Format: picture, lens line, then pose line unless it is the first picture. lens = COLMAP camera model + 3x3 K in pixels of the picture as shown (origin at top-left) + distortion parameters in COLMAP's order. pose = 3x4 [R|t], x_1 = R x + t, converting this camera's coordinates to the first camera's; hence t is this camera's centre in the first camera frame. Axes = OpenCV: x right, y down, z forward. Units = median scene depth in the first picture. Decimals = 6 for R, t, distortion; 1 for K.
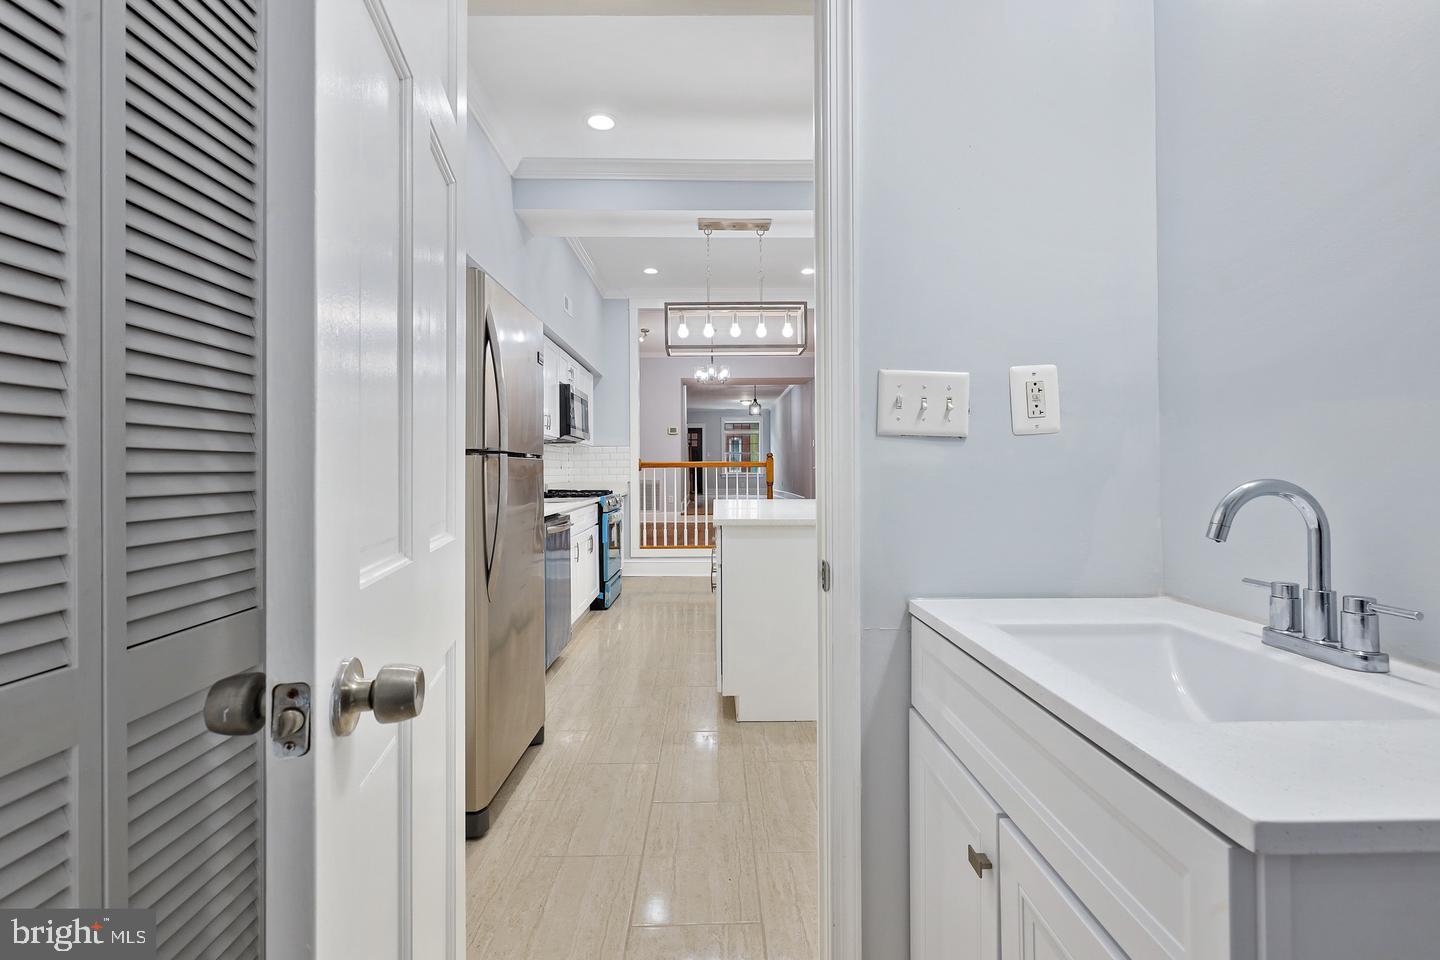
lens RADIAL K [[664.8, 0, 706.4], [0, 664.8, 473.9], [0, 0, 1]] dist [-0.003450, 0.001401]
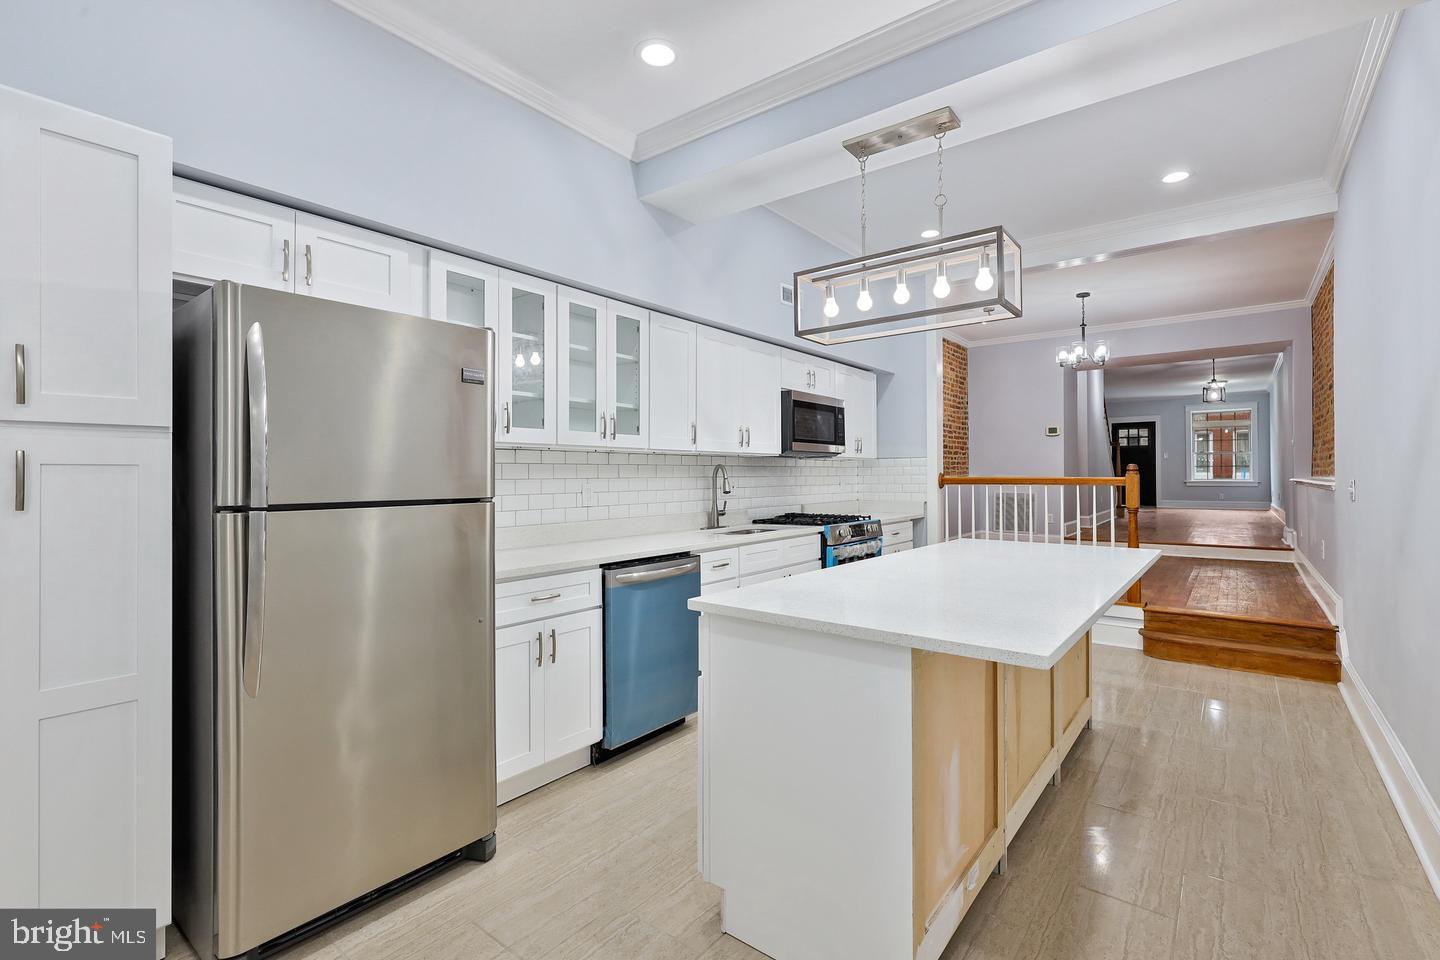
lens RADIAL K [[664.8, 0, 720.3], [0, 664.8, 472.4], [0, 0, 1]] dist [-0.003450, 0.001401]
pose [[0.783981, 0.000897, -0.620784, 0.150994], [-0.001340, 0.999999, -0.000248, -0.018504], [0.620783, 0.001026, 0.783982, 0.175063]]
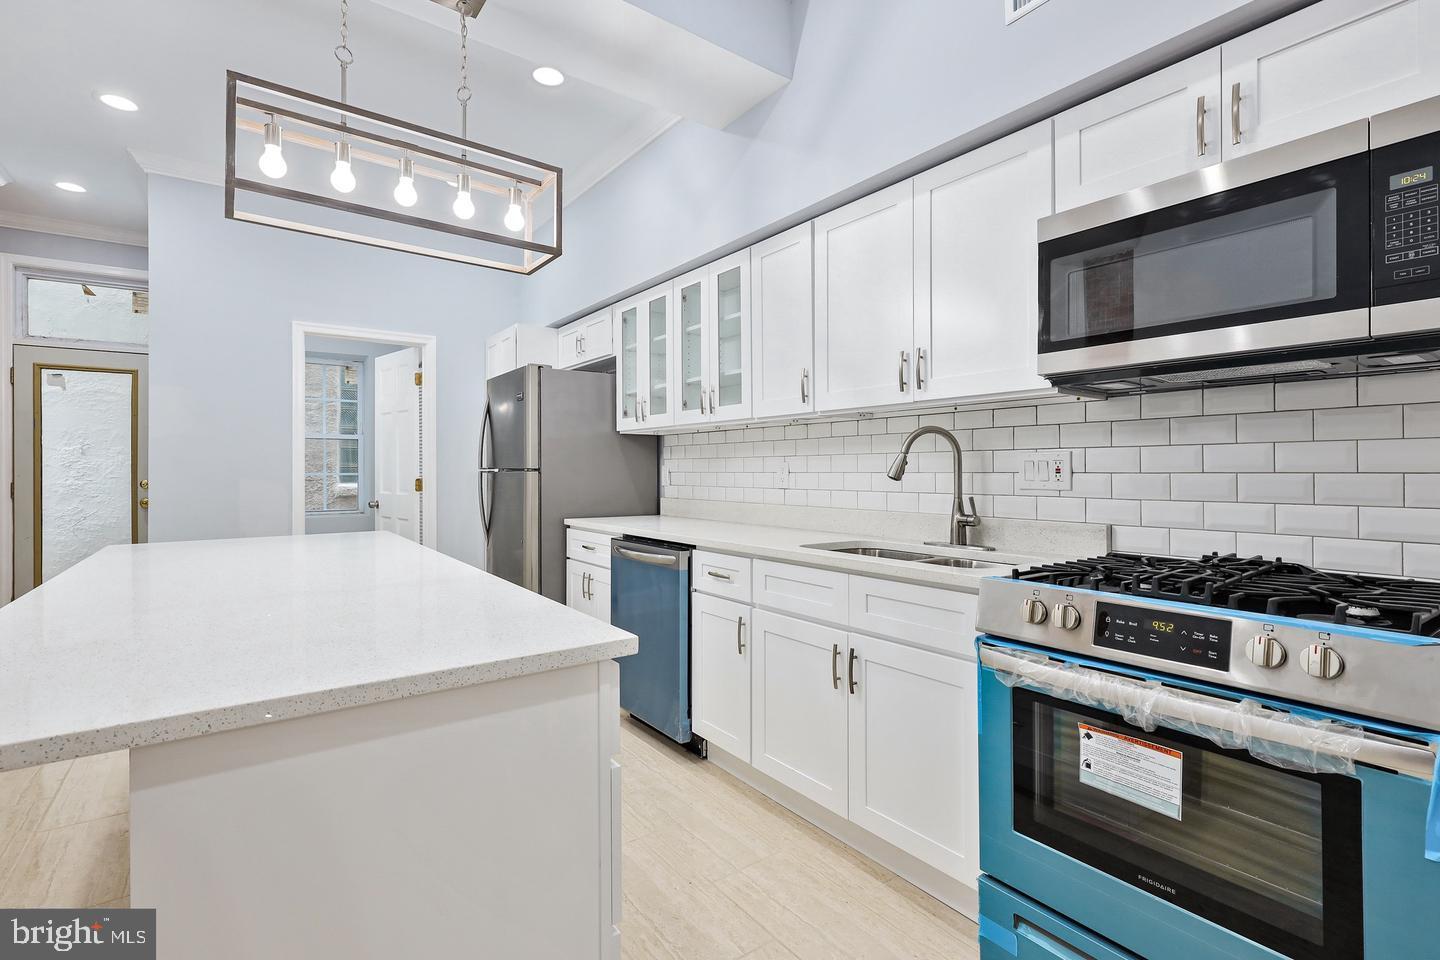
lens RADIAL K [[664.8, 0, 709.8], [0, 664.8, 467.8], [0, 0, 1]] dist [-0.003450, 0.001401]
pose [[-0.815655, 0.006111, -0.578507, 0.071003], [0.006157, 0.999979, 0.001883, -0.009380], [0.578506, -0.002027, -0.815675, 0.719977]]
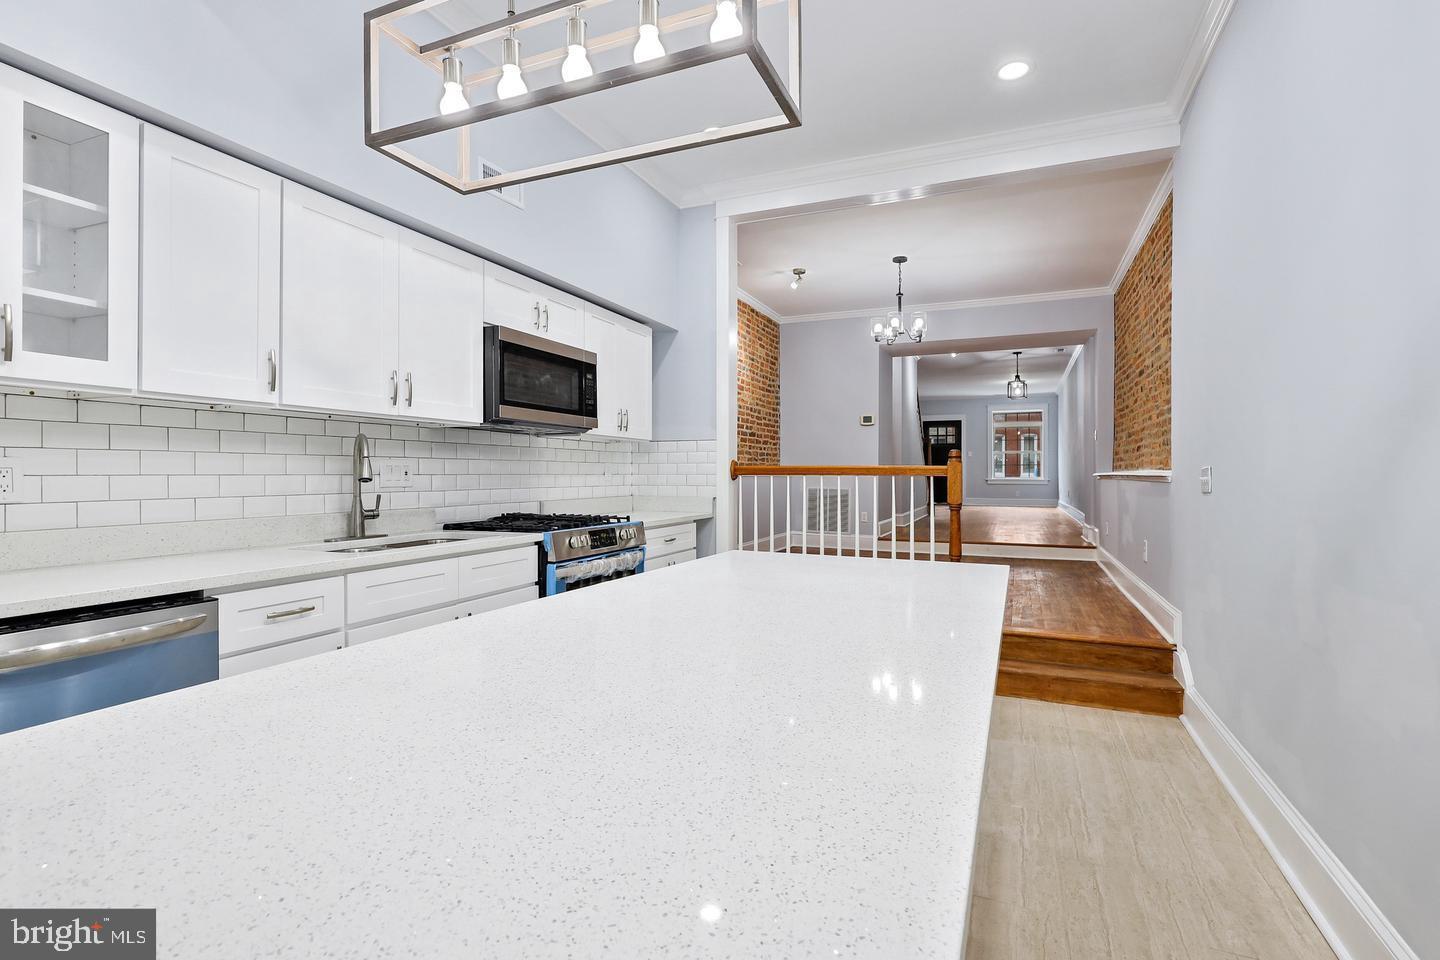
lens RADIAL K [[664.8, 0, 726.3], [0, 664.8, 464.8], [0, 0, 1]] dist [-0.003450, 0.001401]
pose [[0.913541, 0.004621, -0.406720, 0.117662], [-0.010279, 0.999878, -0.011727, -0.009053], [0.406616, 0.014894, 0.913478, 0.352194]]
